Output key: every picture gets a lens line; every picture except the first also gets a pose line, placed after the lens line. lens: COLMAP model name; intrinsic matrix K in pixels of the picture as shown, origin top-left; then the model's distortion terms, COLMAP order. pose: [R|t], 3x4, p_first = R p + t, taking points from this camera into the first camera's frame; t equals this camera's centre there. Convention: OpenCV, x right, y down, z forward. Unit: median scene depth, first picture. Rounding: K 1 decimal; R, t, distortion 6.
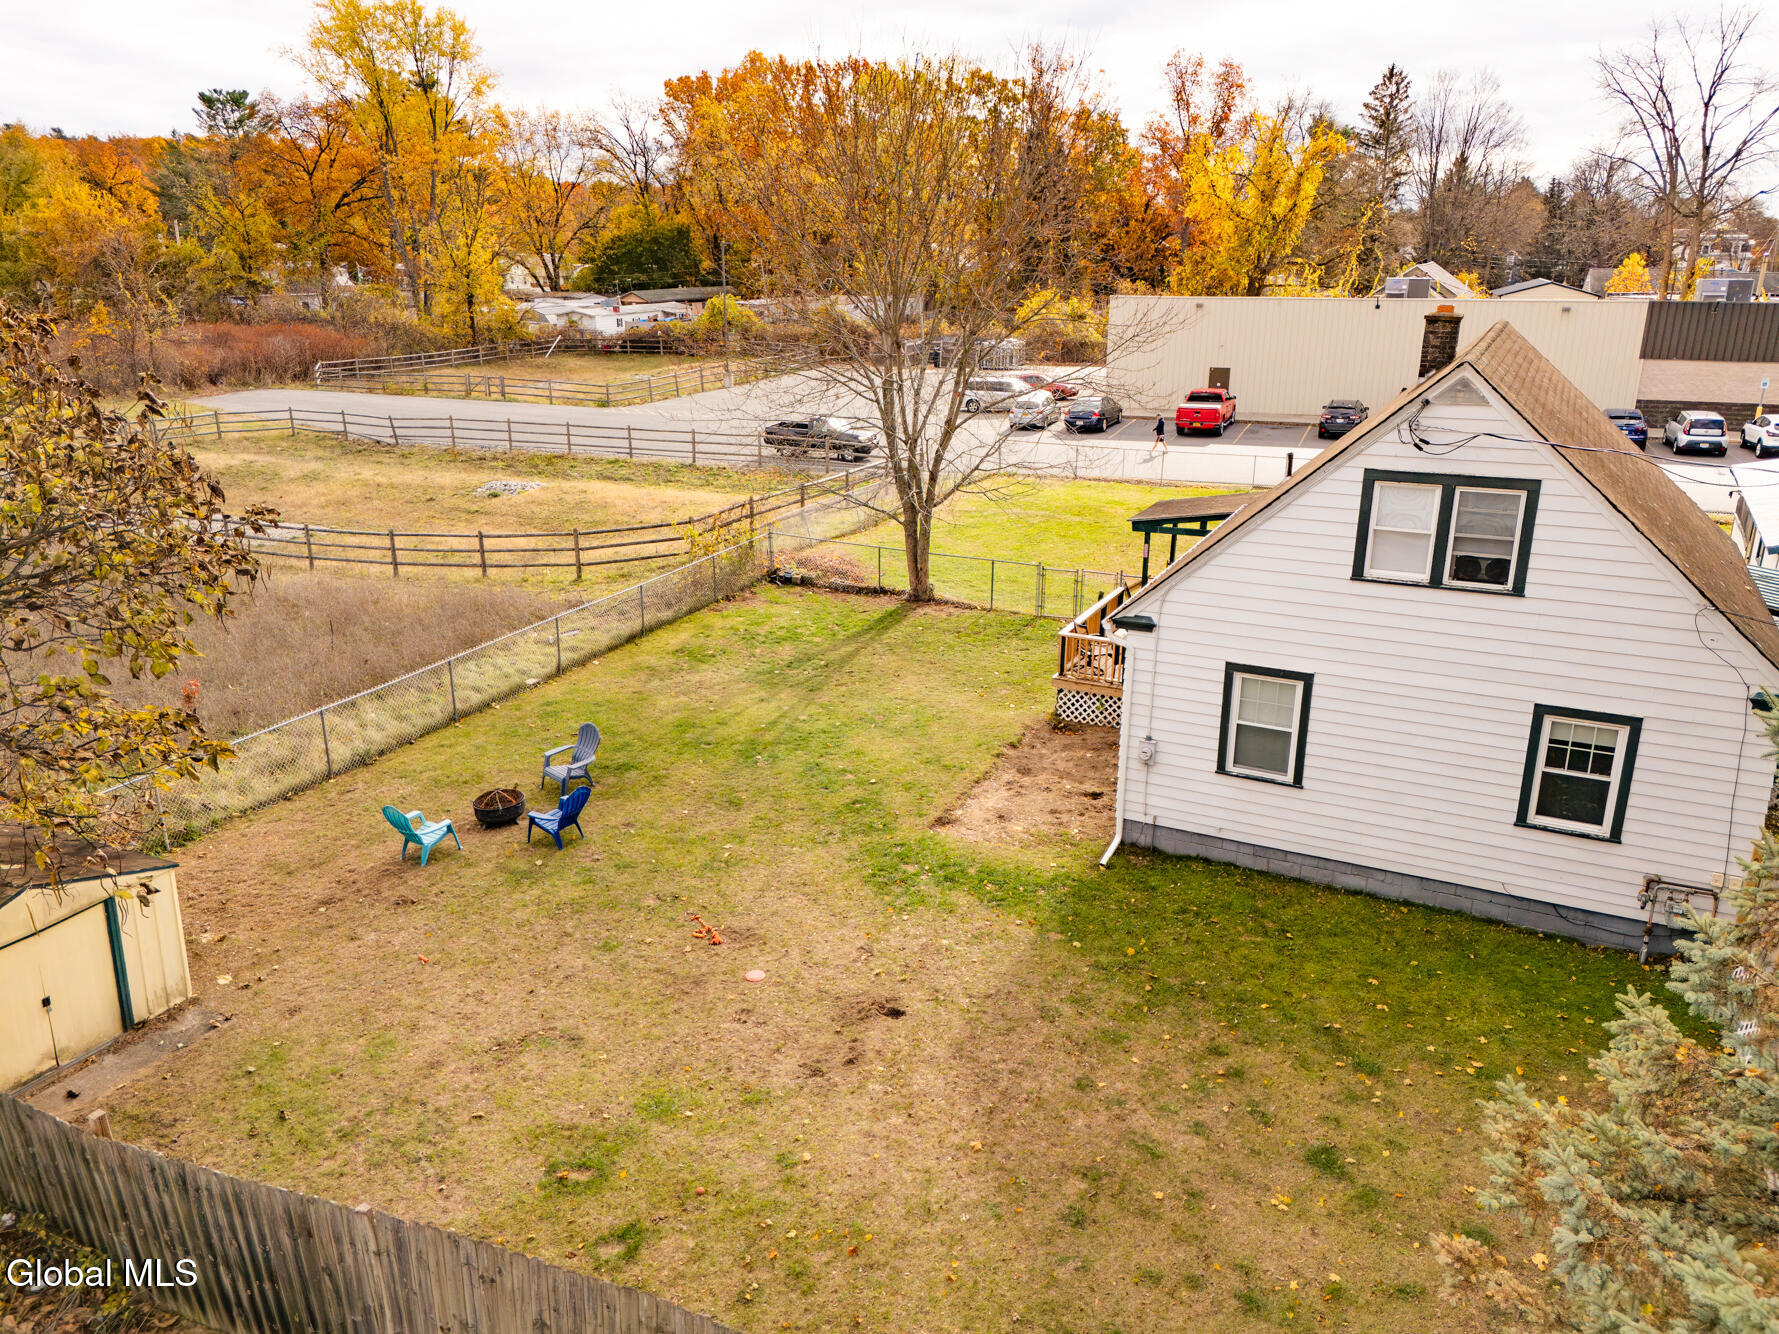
lens RADIAL K [[1309.6, 0, 878.8], [0, 1309.6, 648.0], [0, 0, 1]] dist [0.073881, -0.065632]
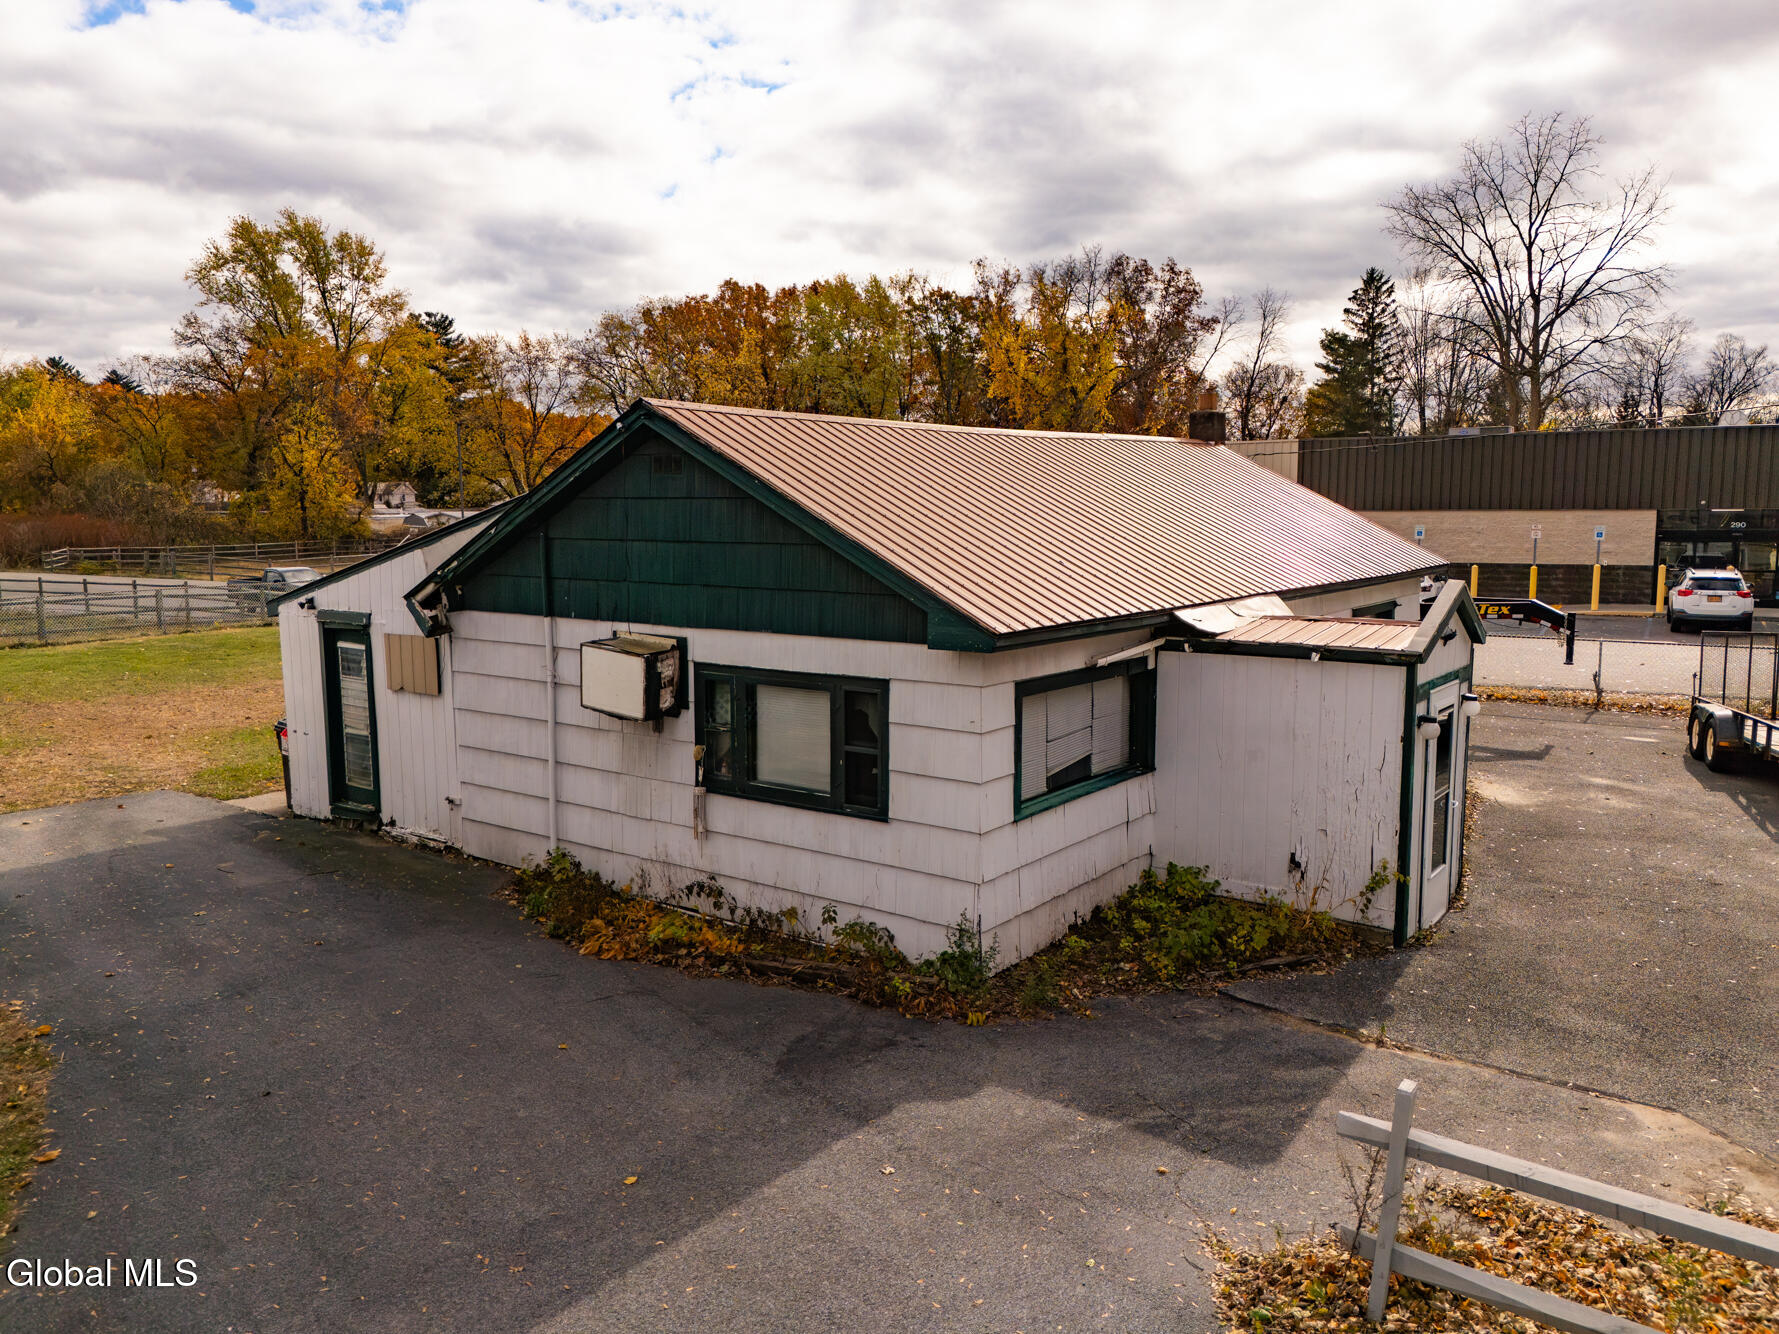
lens RADIAL K [[1309.6, 0, 874.8], [0, 1309.6, 662.9], [0, 0, 1]] dist [0.073881, -0.065632]
pose [[0.988981, 0.014042, -0.147376, 1.542399], [-0.038921, 0.985134, -0.167318, 0.058453], [0.142836, 0.171211, 0.974826, 0.708590]]
